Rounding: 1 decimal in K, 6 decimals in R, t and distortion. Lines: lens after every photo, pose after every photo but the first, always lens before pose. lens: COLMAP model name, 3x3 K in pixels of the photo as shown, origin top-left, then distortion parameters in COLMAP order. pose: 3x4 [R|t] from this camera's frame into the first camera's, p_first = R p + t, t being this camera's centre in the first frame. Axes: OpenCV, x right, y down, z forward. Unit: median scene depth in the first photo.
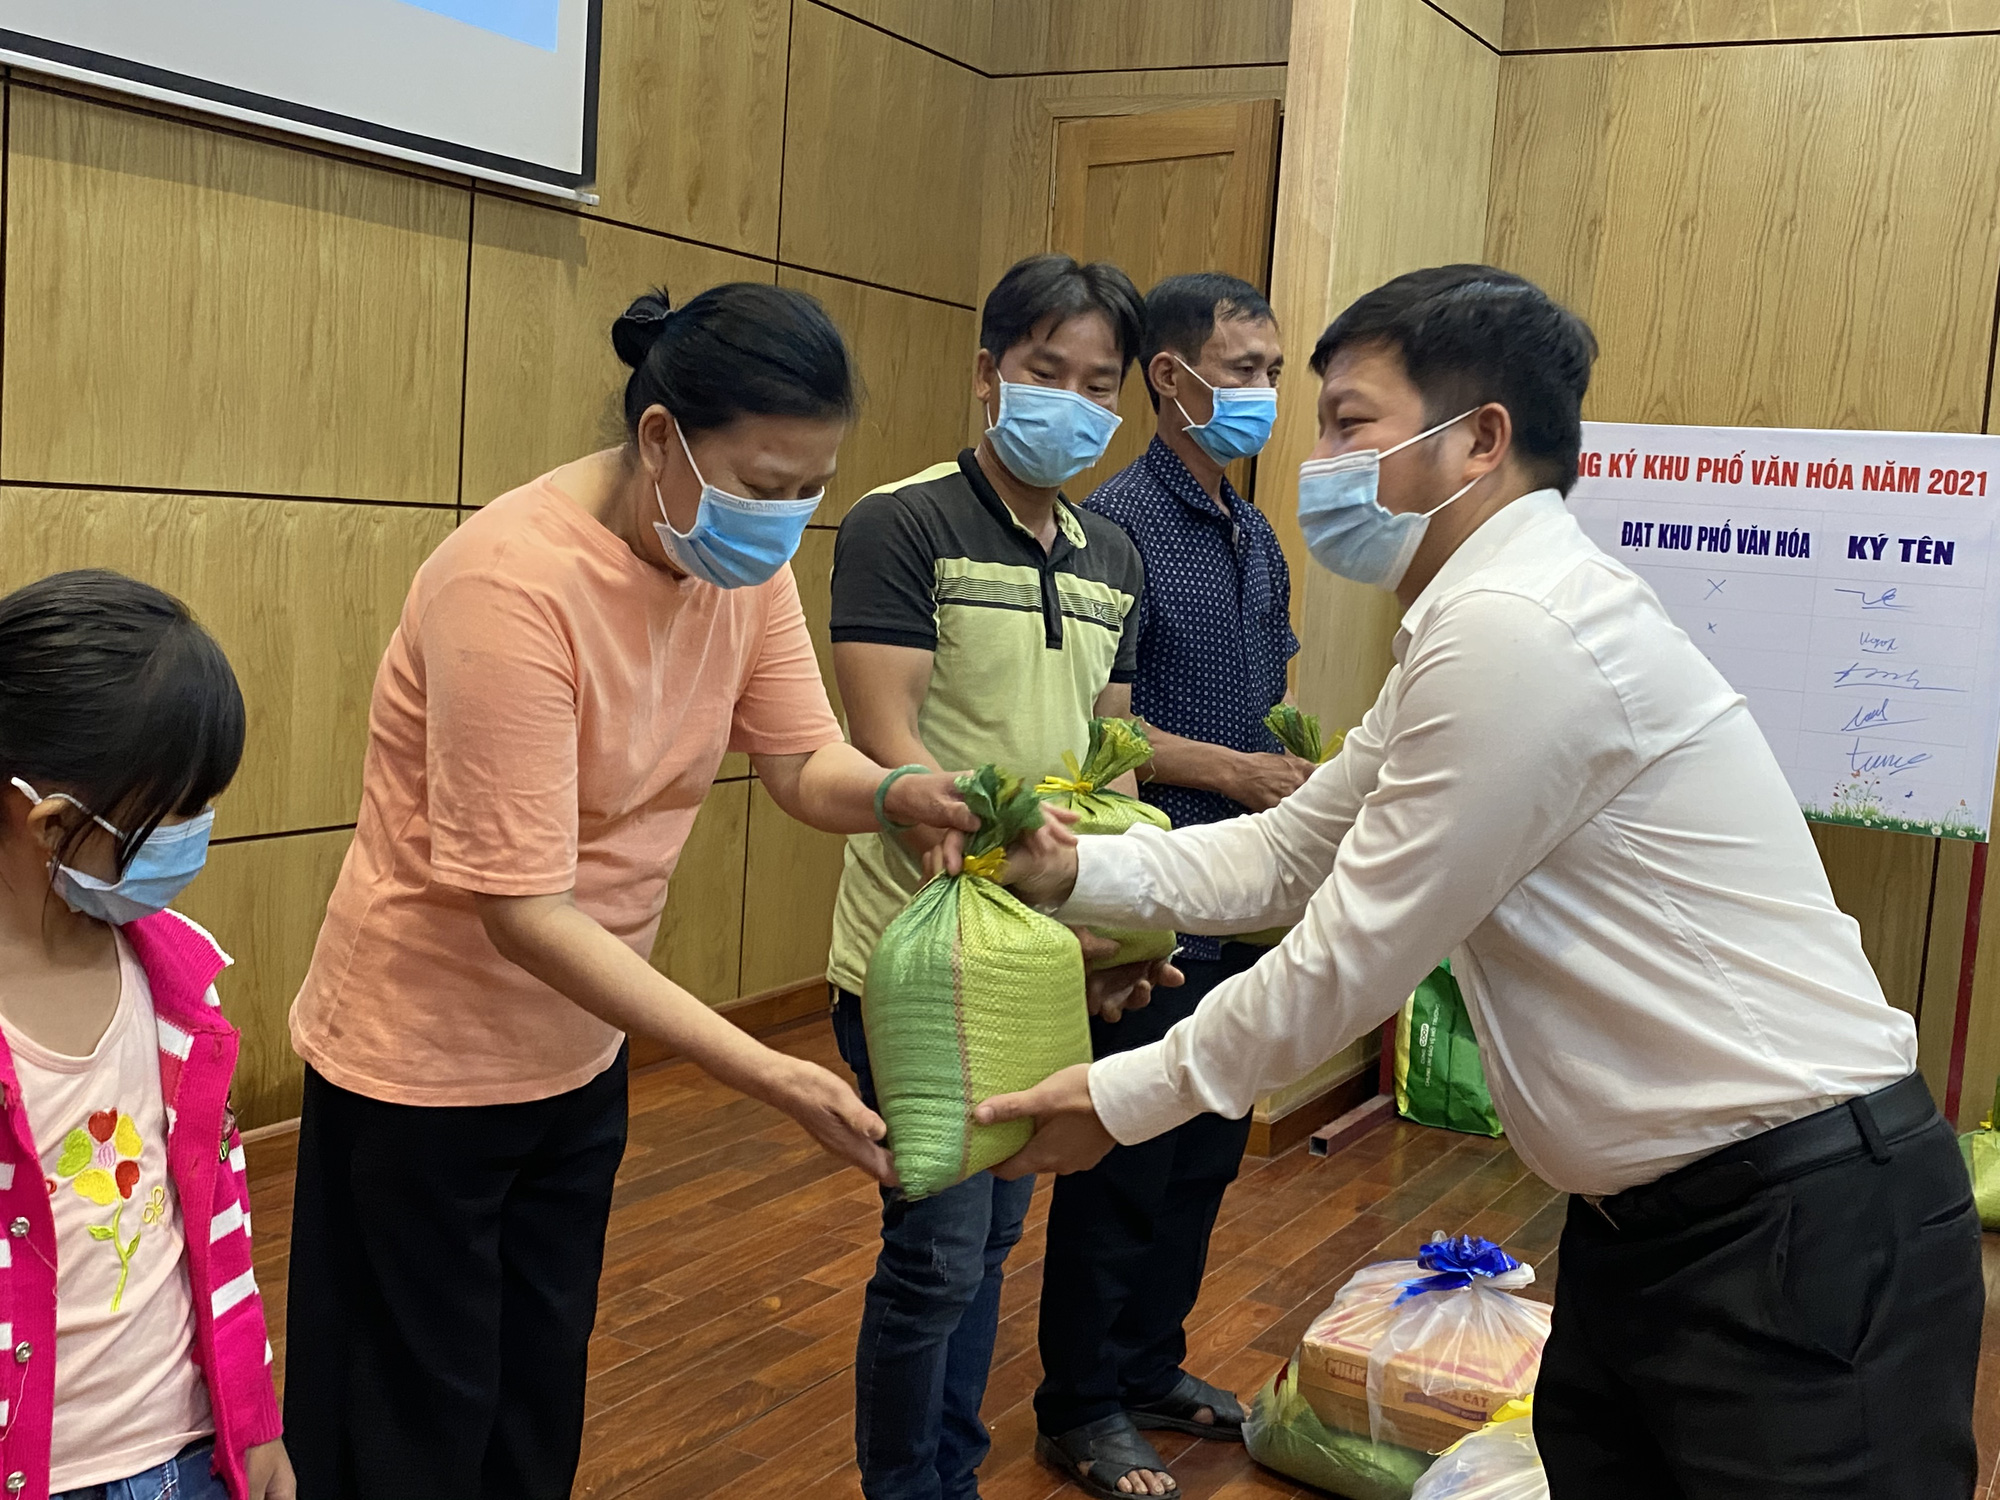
lens RADIAL K [[2161.6, 0, 992.6], [0, 2161.6, 752.1], [0, 0, 1]] dist [-0.003441, 0.000000]
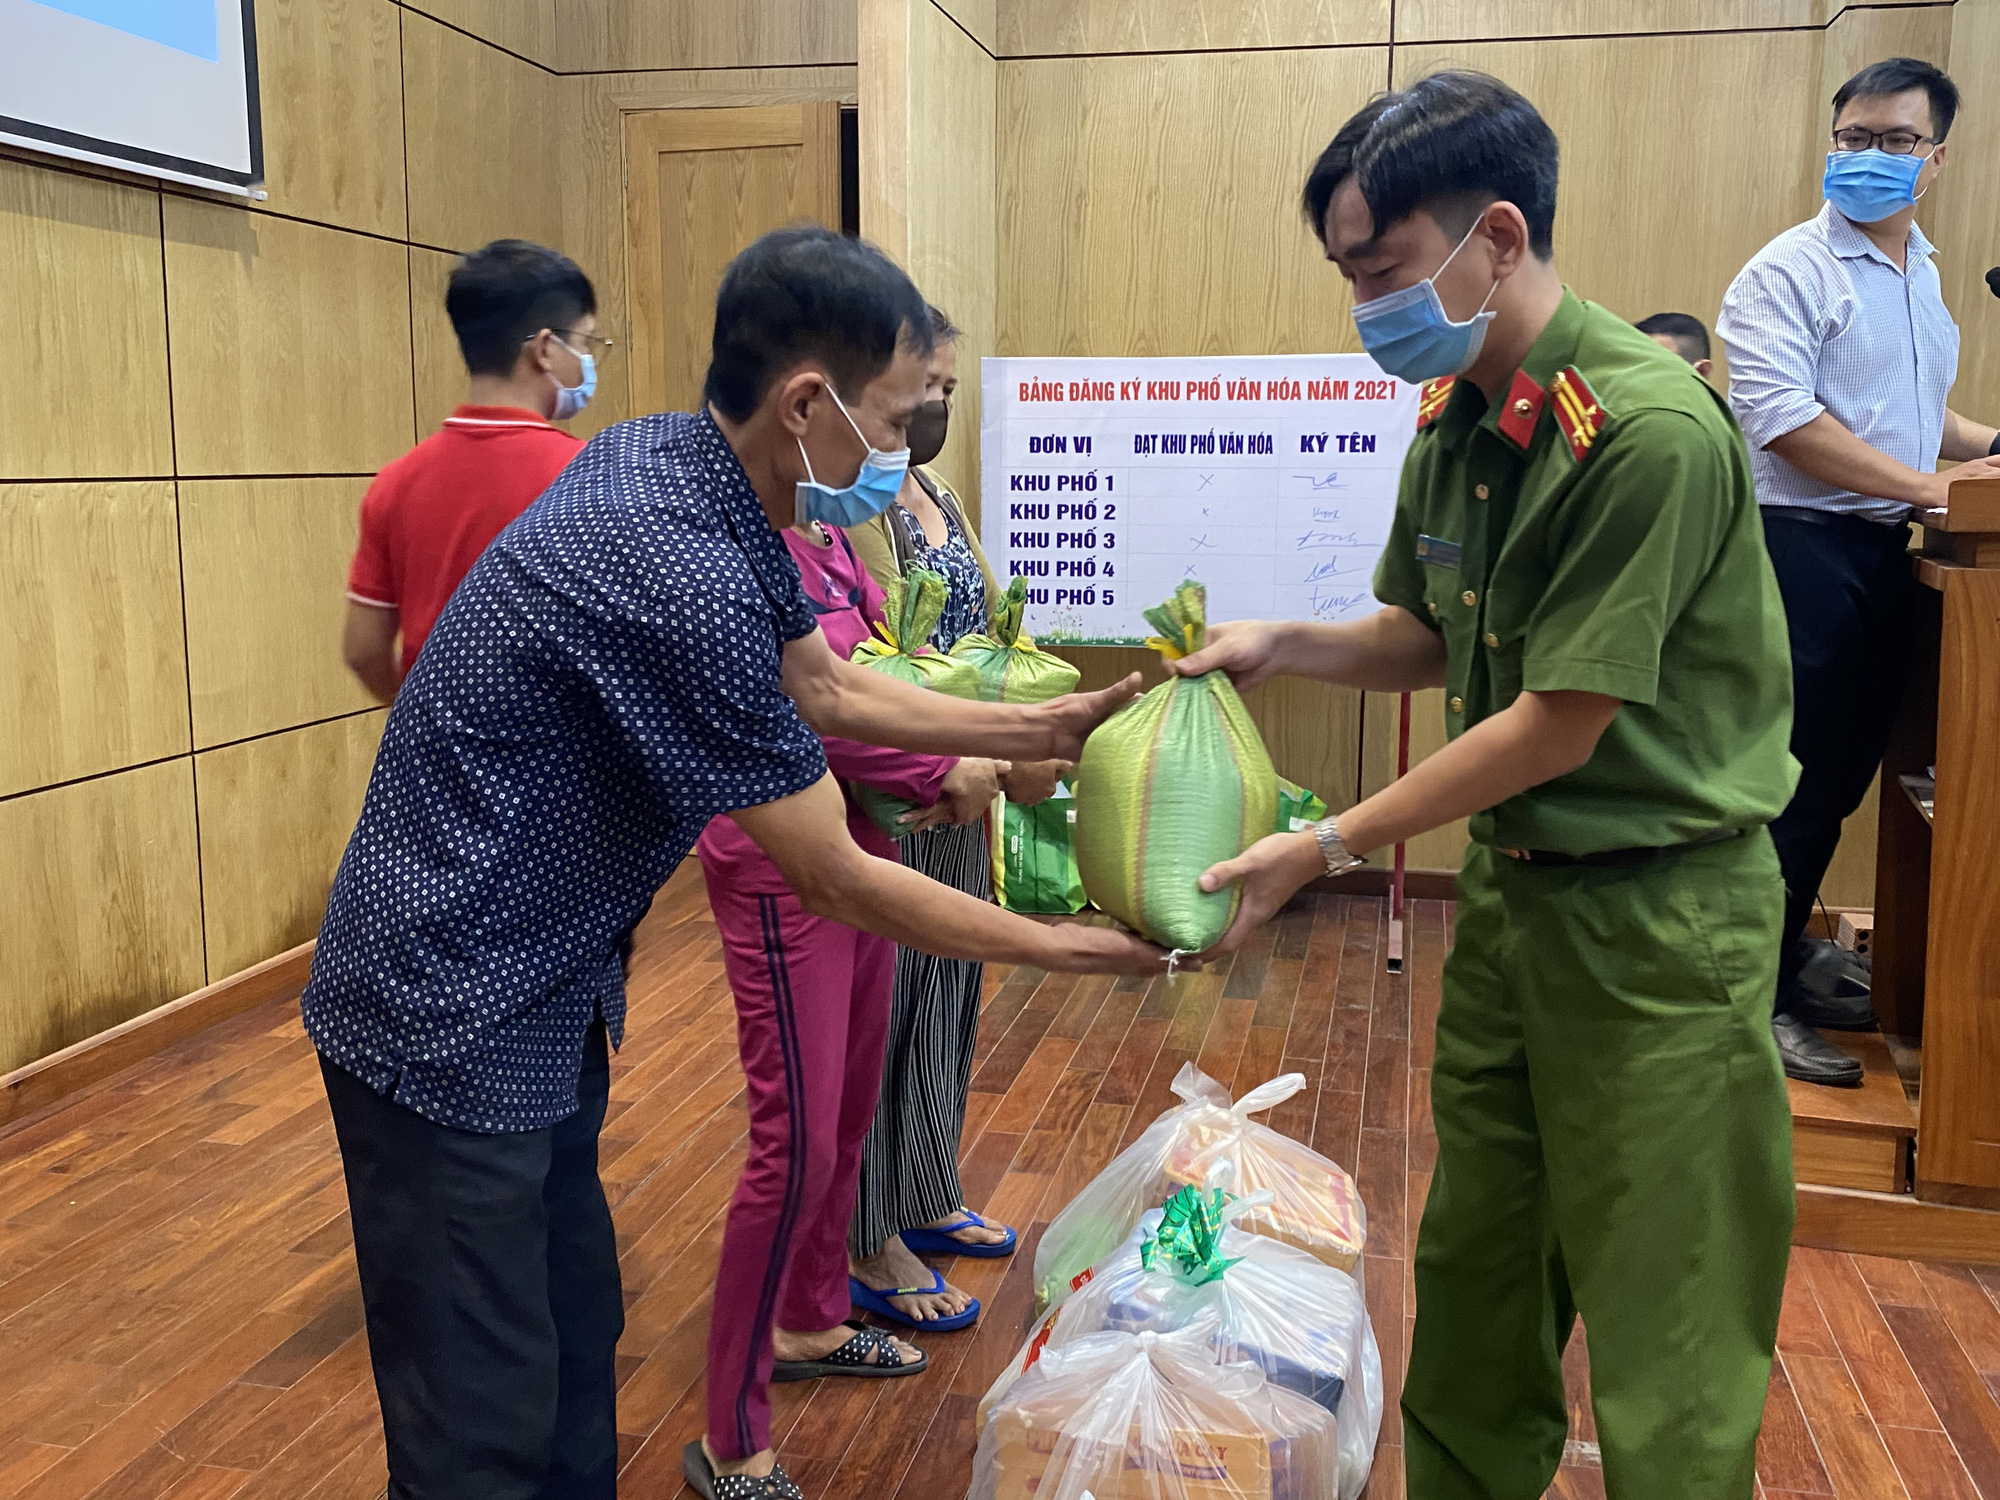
lens RADIAL K [[1819.8, 0, 1008.9], [0, 1819.8, 767.9], [0, 0, 1]] dist [0.058445, -0.141685]
pose [[0.953820, -0.107283, 0.280567, -0.110790], [0.086941, 0.992665, 0.084008, -0.006304], [-0.287521, -0.055735, 0.956151, -0.037071]]
